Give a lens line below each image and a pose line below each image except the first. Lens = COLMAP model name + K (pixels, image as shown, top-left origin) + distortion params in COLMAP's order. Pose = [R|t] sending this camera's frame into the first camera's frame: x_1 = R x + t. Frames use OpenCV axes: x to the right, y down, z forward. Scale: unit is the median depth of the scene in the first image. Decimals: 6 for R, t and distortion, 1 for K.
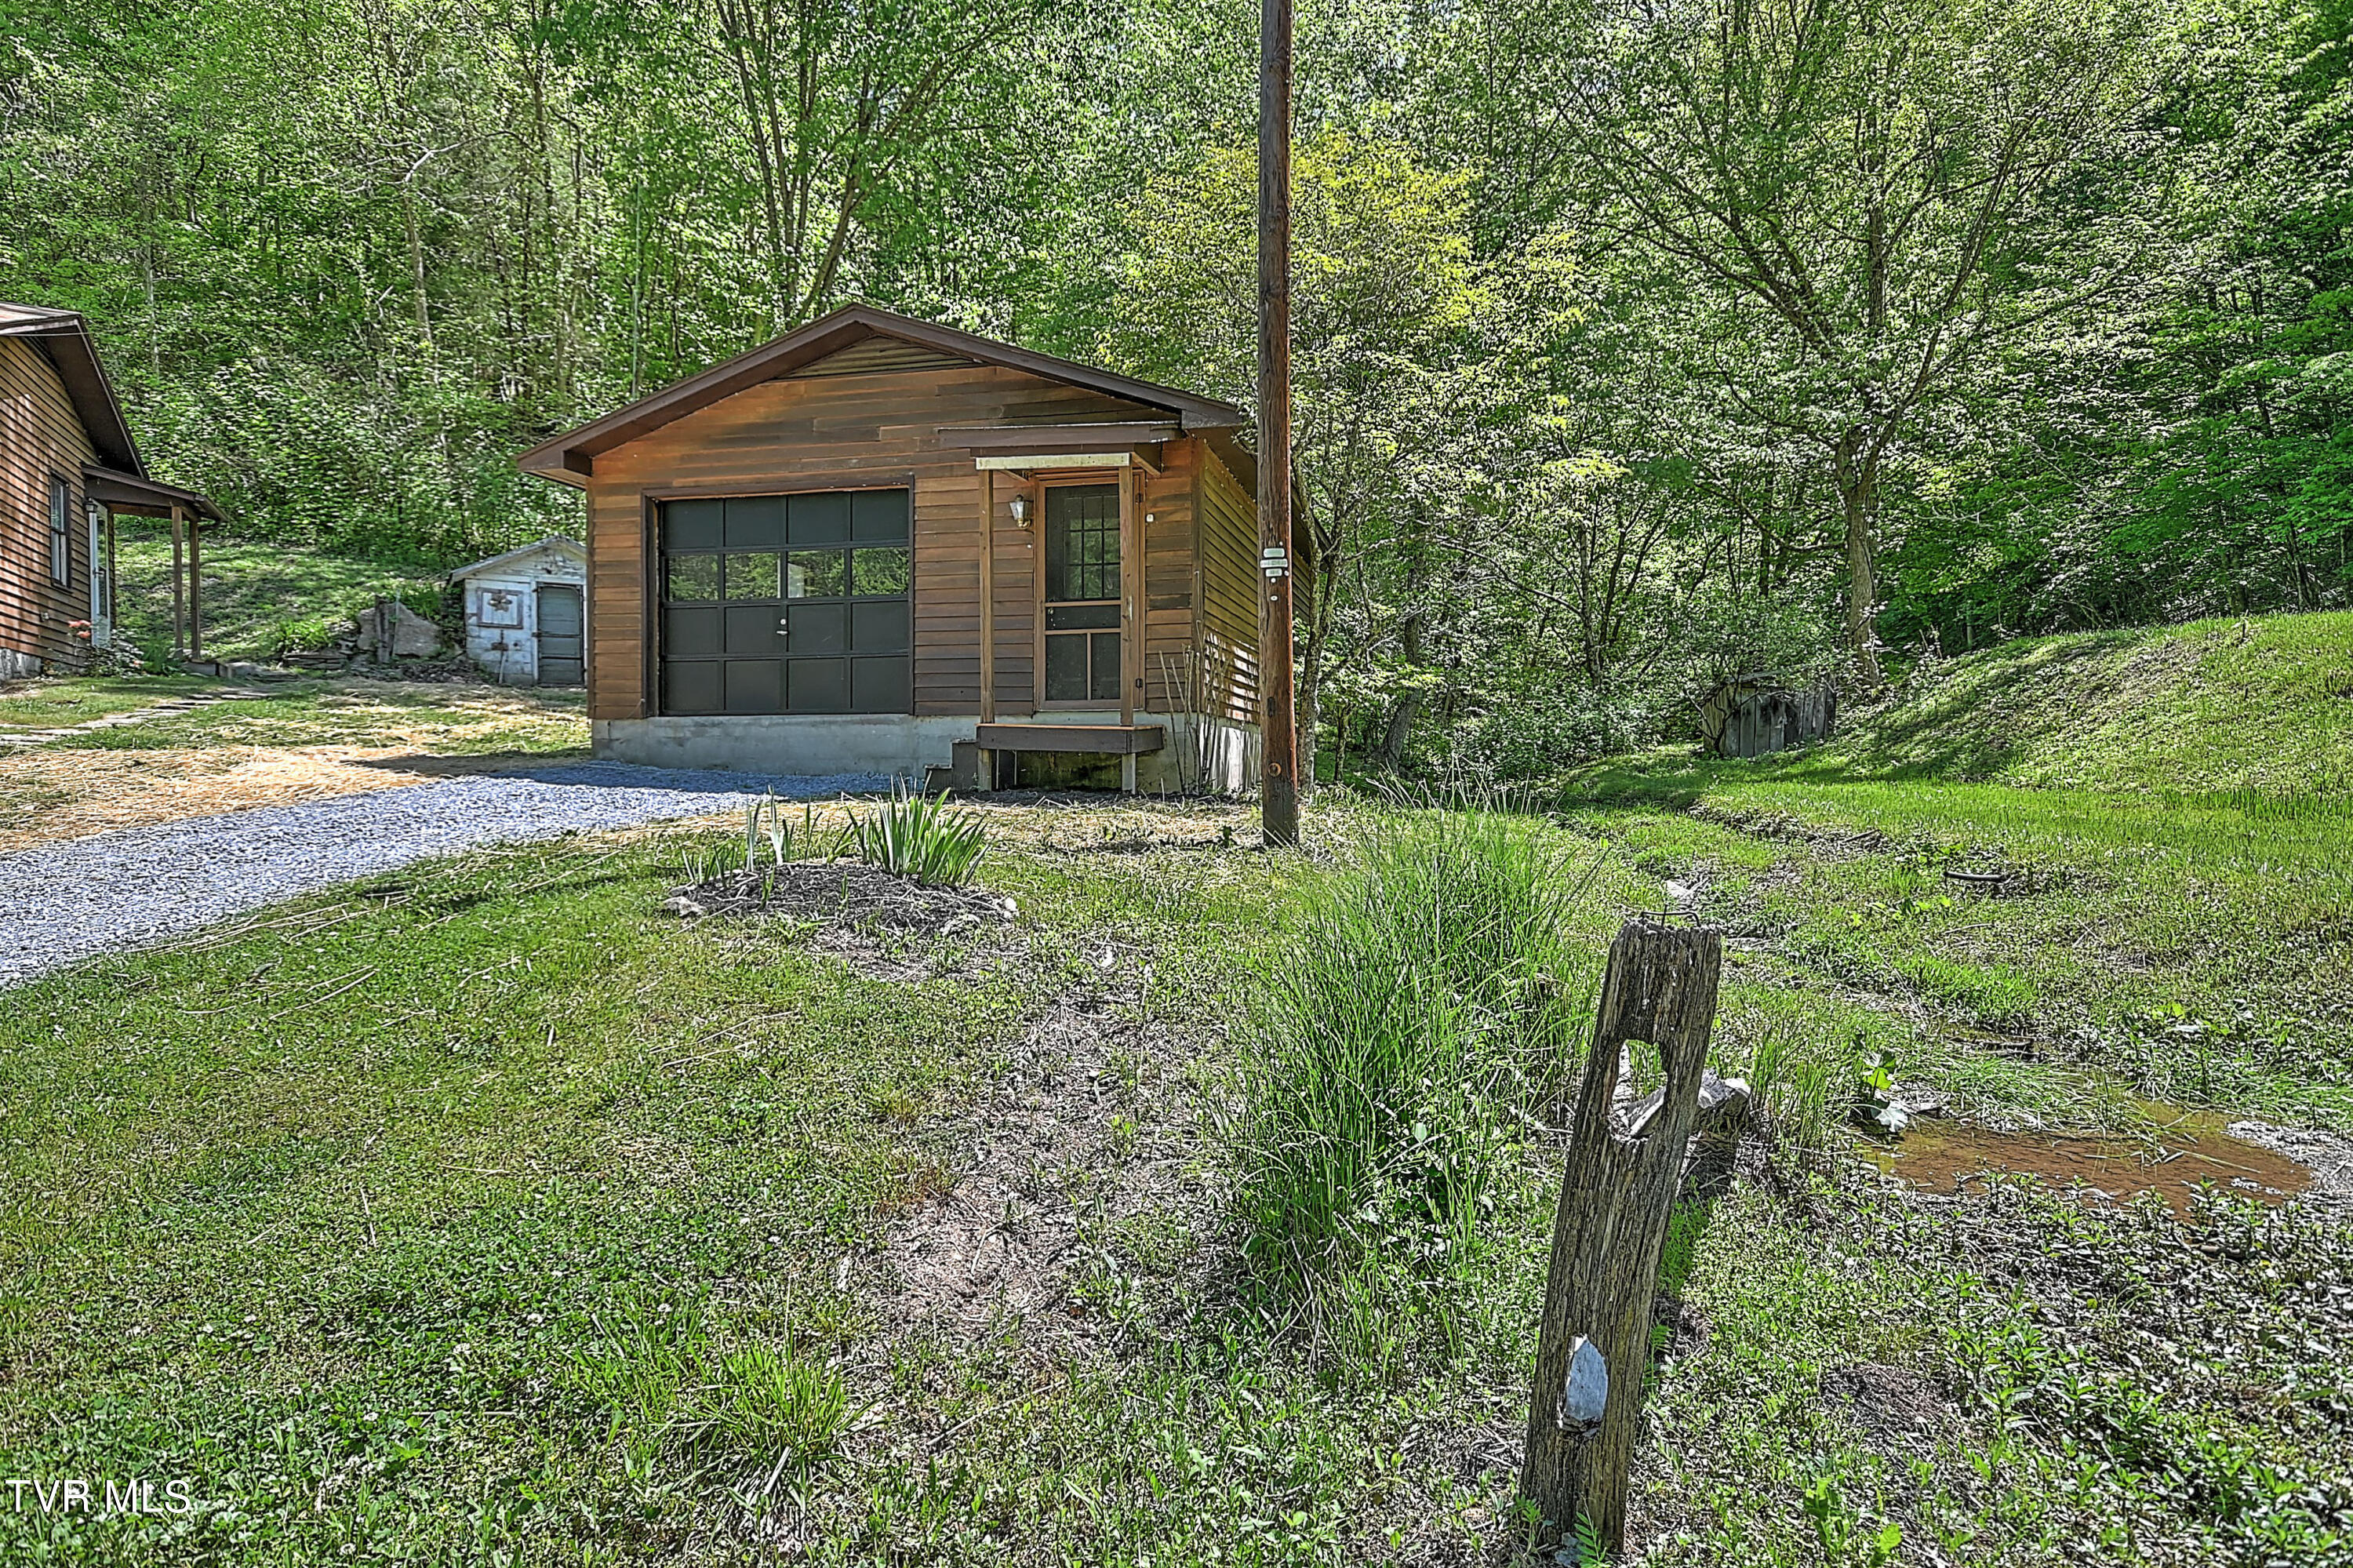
lens RADIAL K [[1299.9, 0, 1171.6], [0, 1299.9, 782.4], [0, 0, 1]] dist [0.016743, 0.019335]
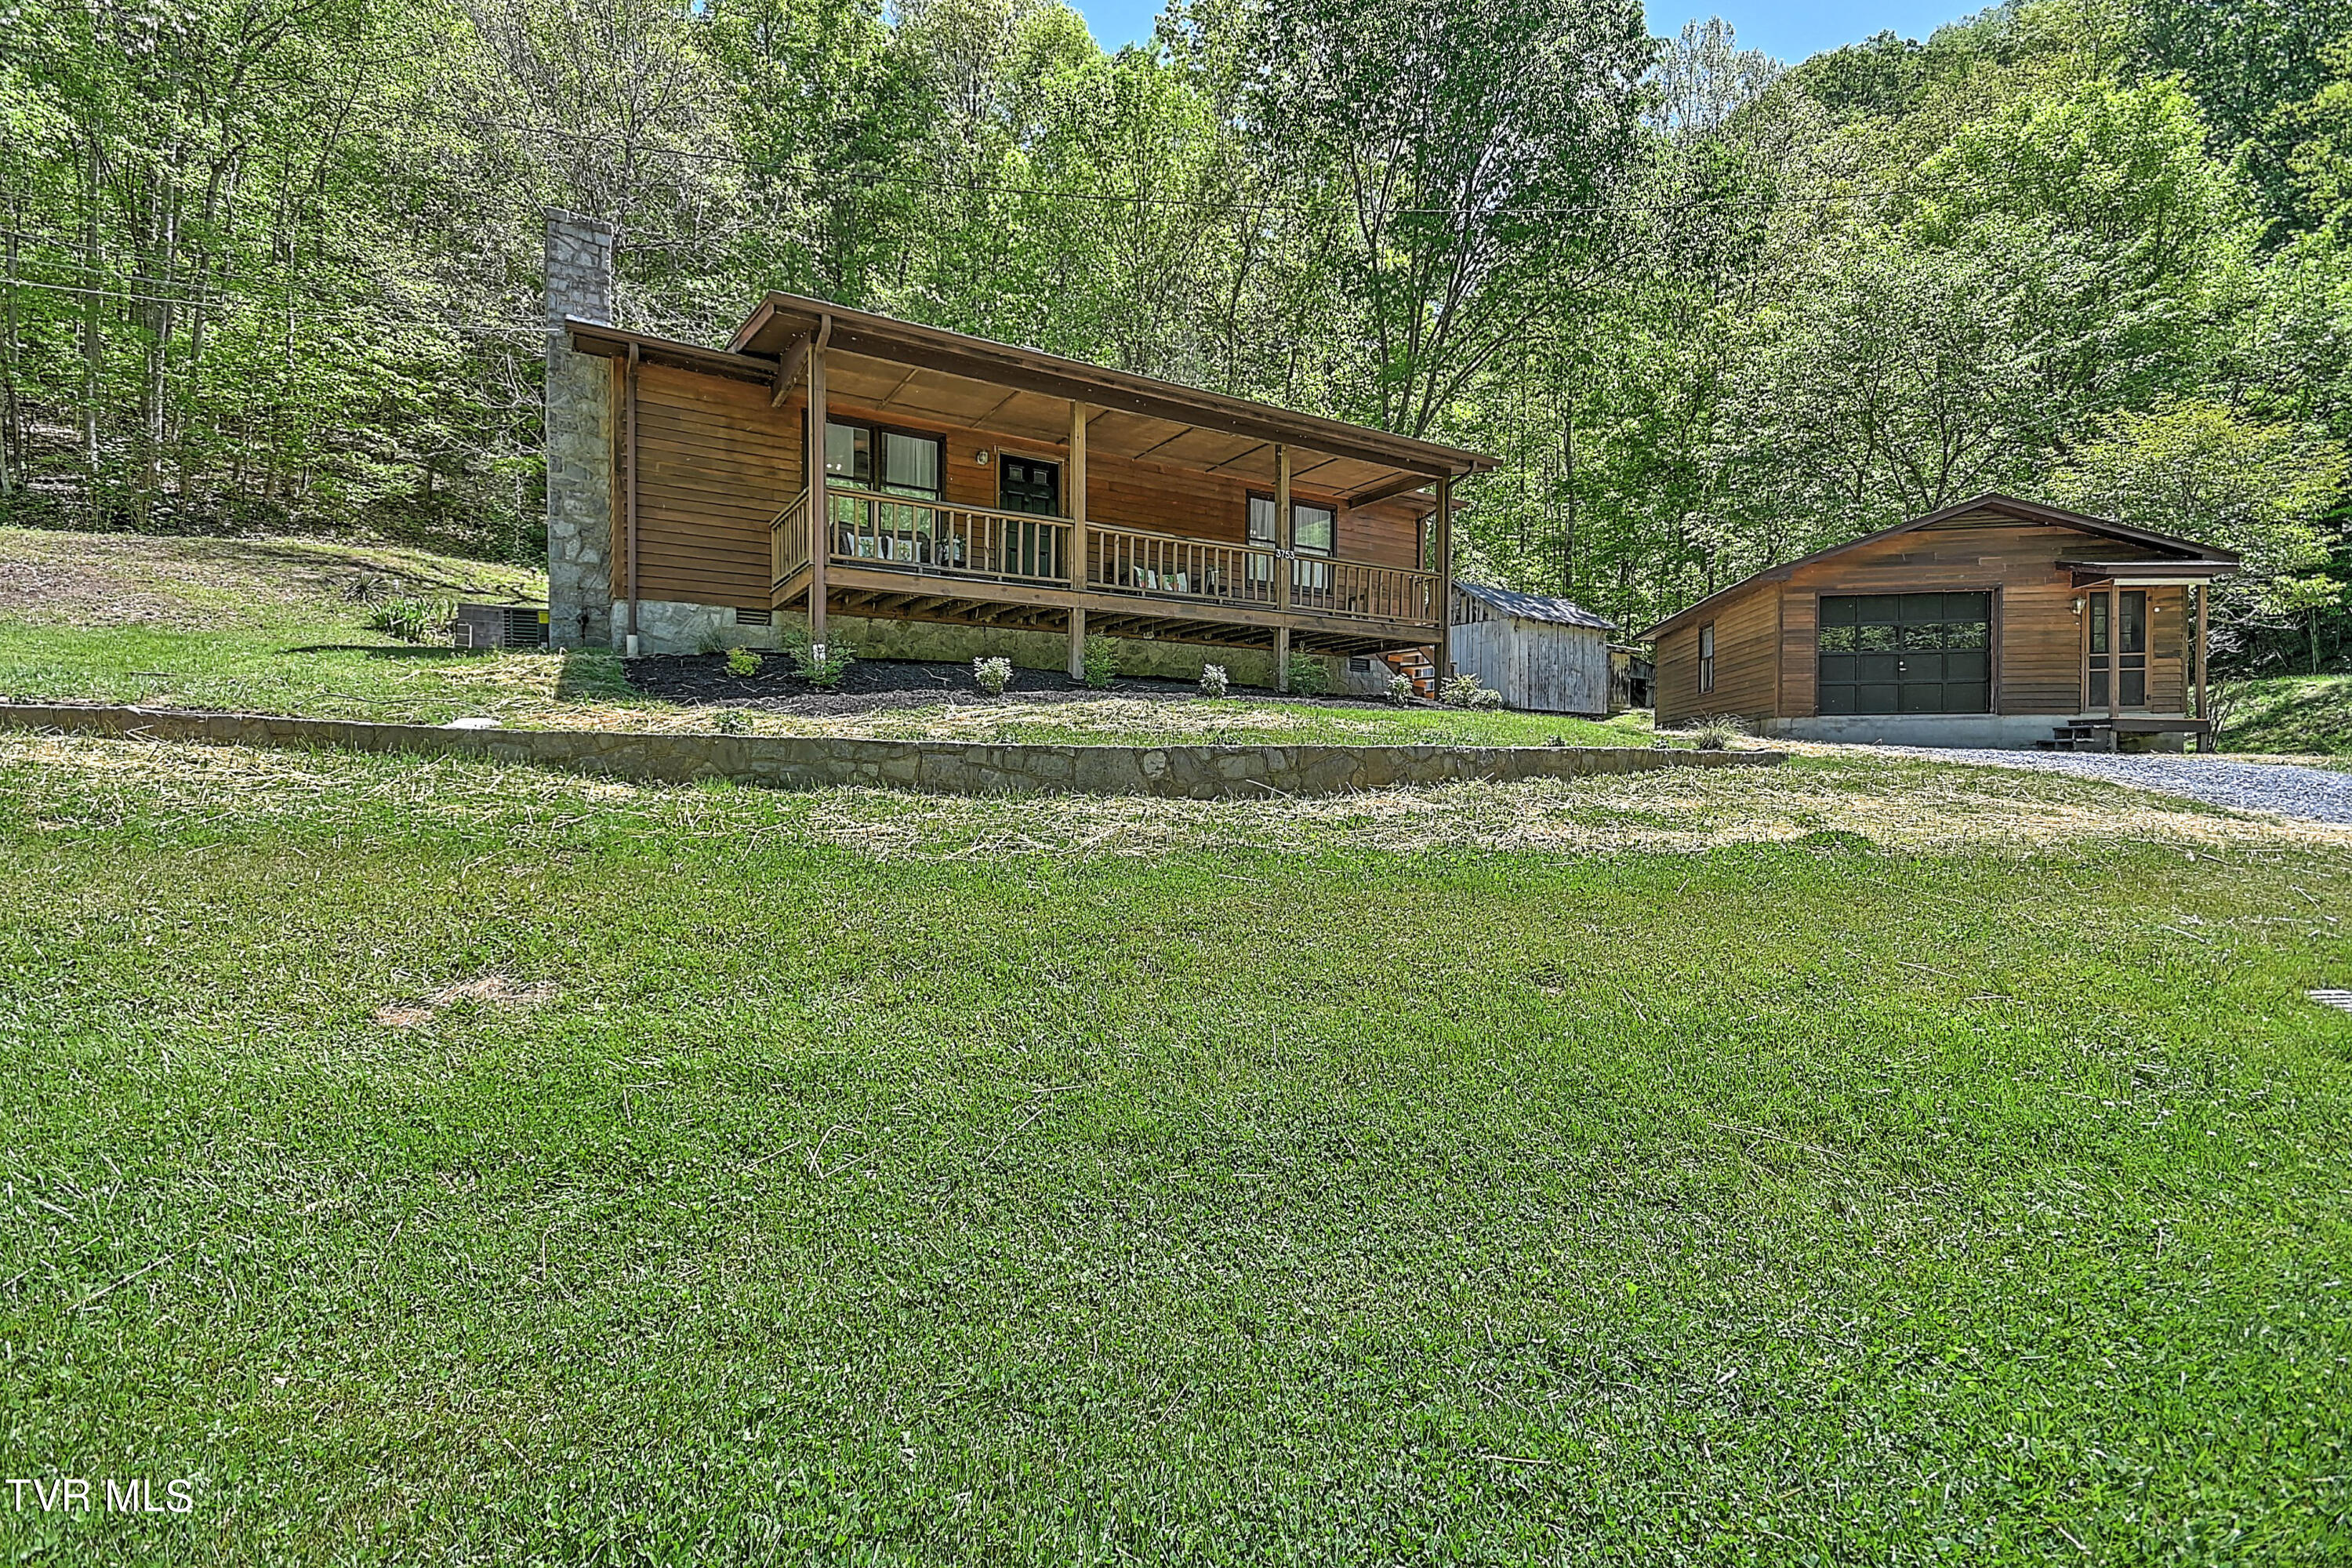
lens RADIAL K [[1021.2, 0, 1167.8], [0, 1021.2, 789.7], [0, 0, 1]] dist [0.019541, -0.009941]
pose [[0.998738, 0.000342, 0.050227, -1.368432], [-0.000540, 0.999992, 0.003925, 0.047197], [-0.050226, -0.003947, 0.998730, -0.377389]]
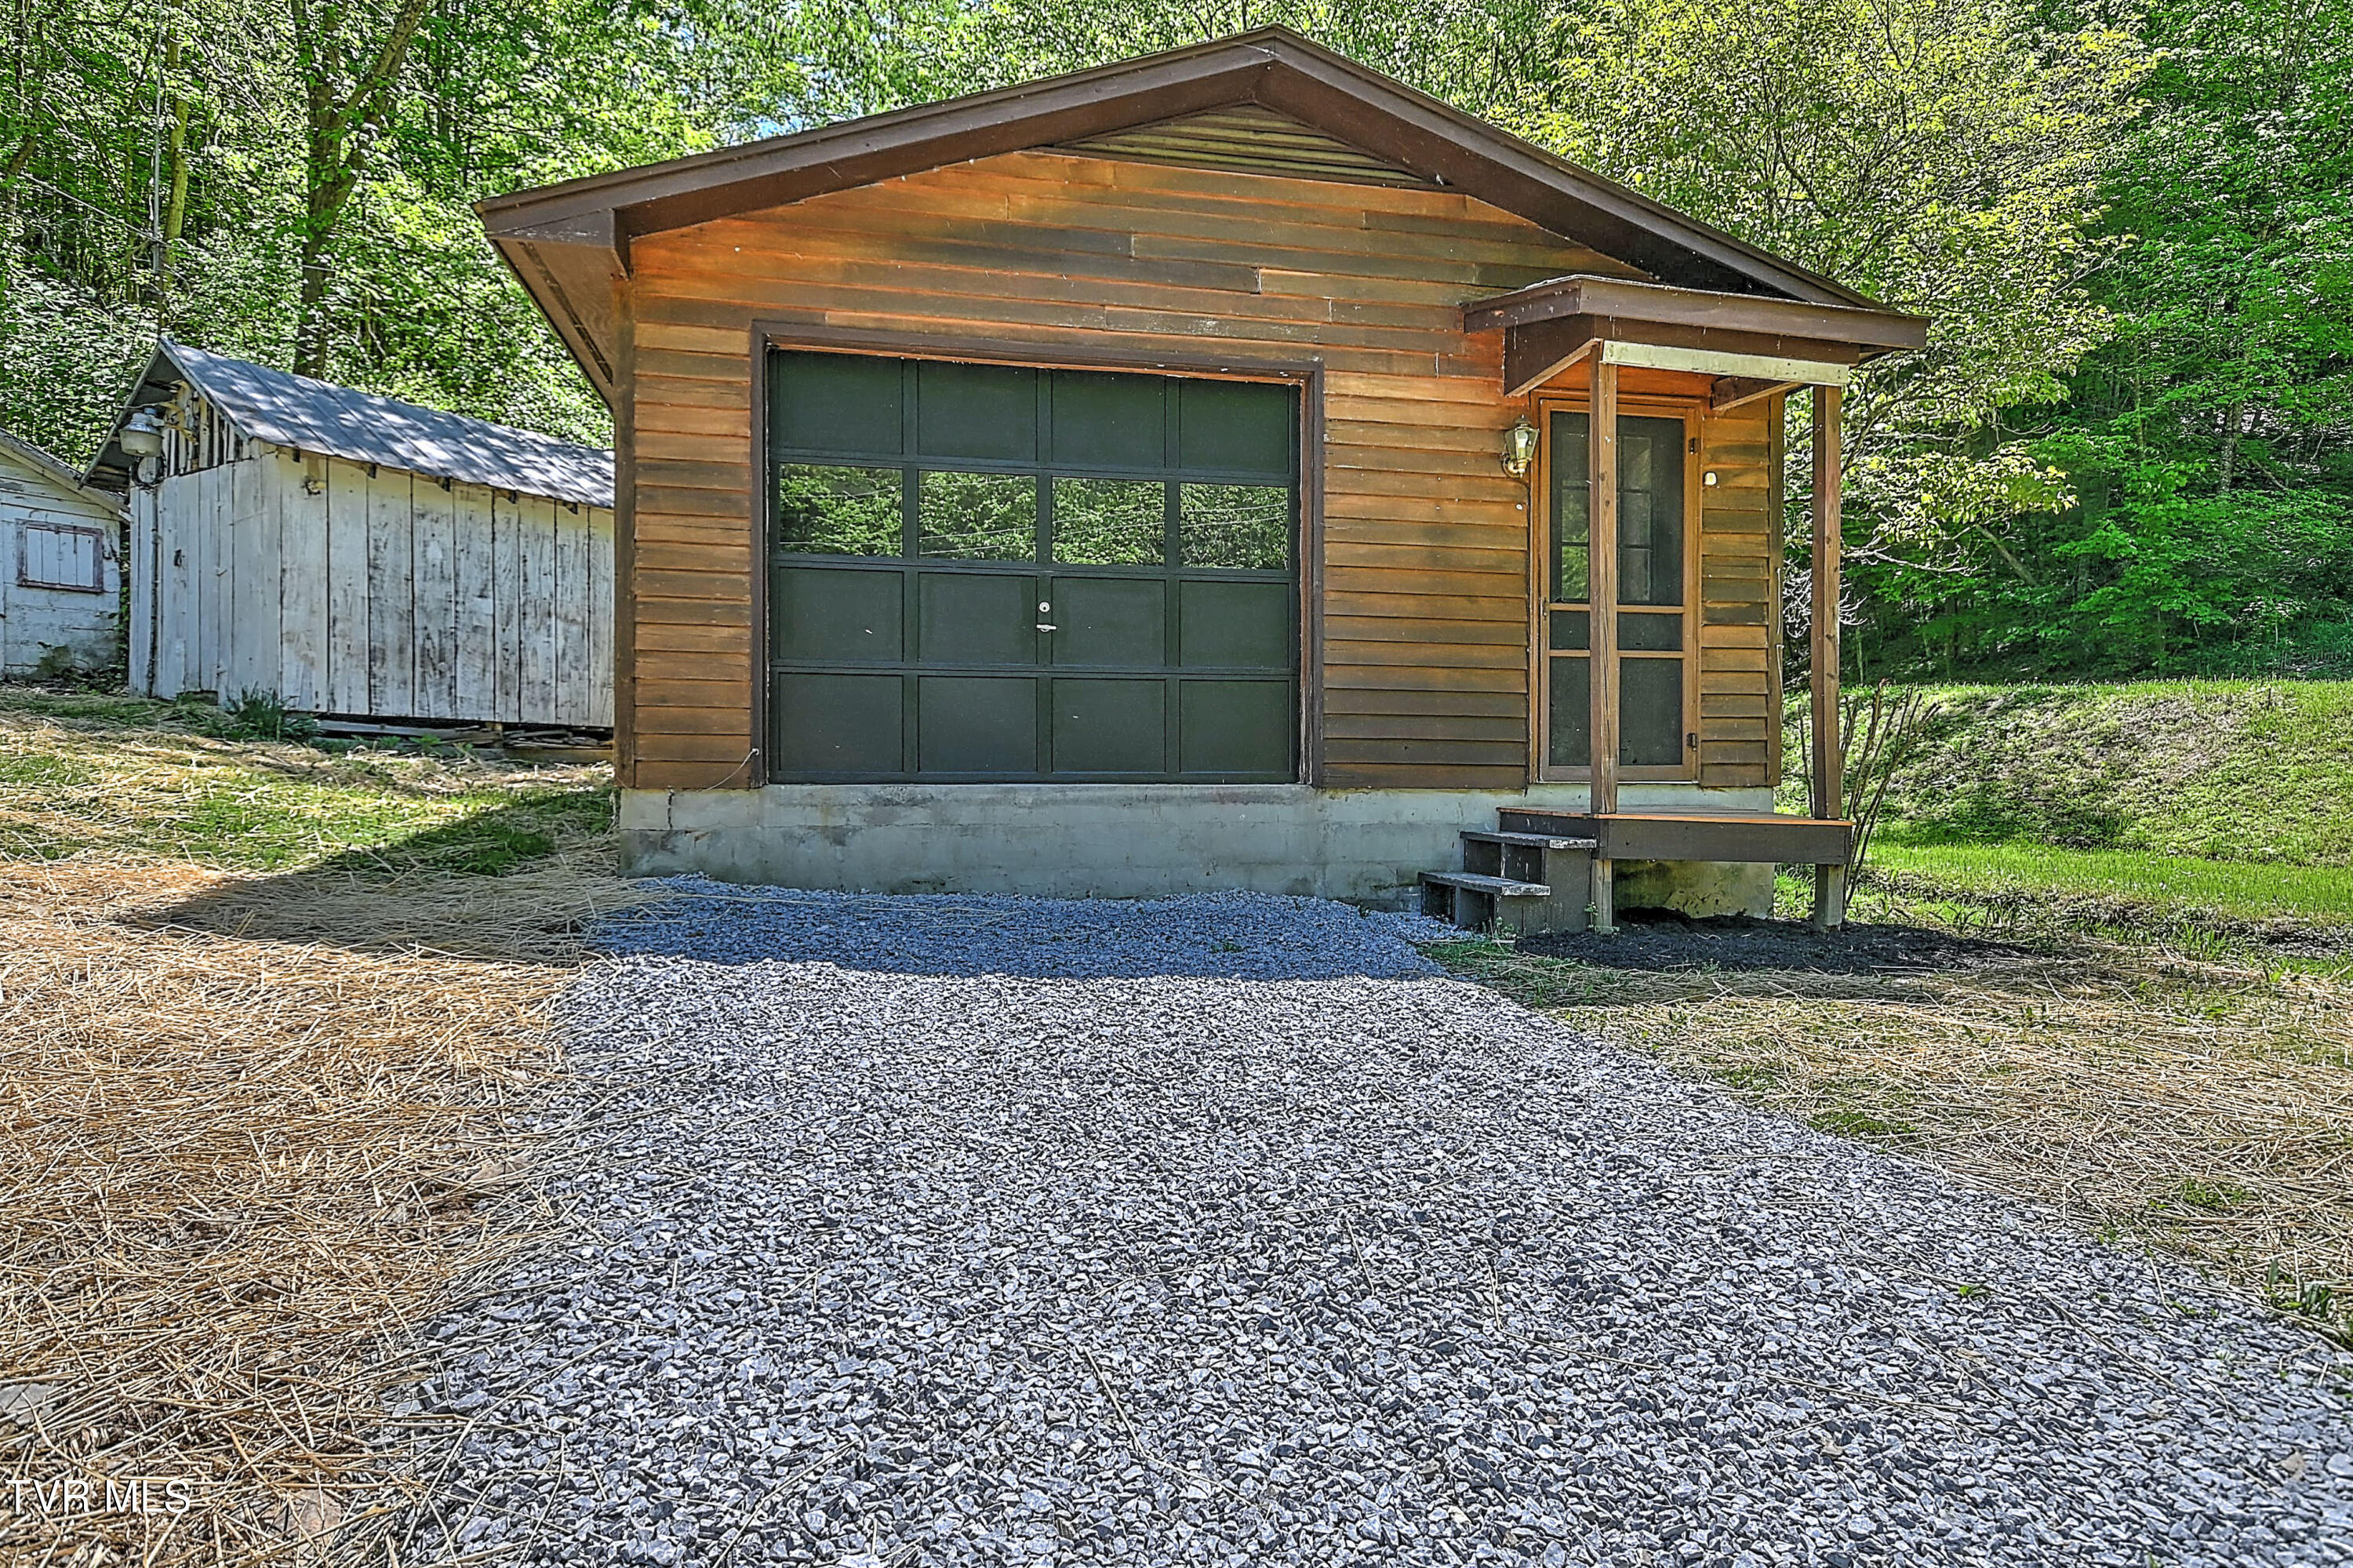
lens RADIAL K [[1362.0, 0, 1175.4], [0, 1362.0, 786.4], [0, 0, 1]] dist [0.027172, 0.001791]
pose [[0.897045, -0.000507, 0.441938, -0.487029], [0.002928, 0.999984, -0.004794, -0.046699], [-0.441929, 0.005594, 0.897033, 0.468406]]
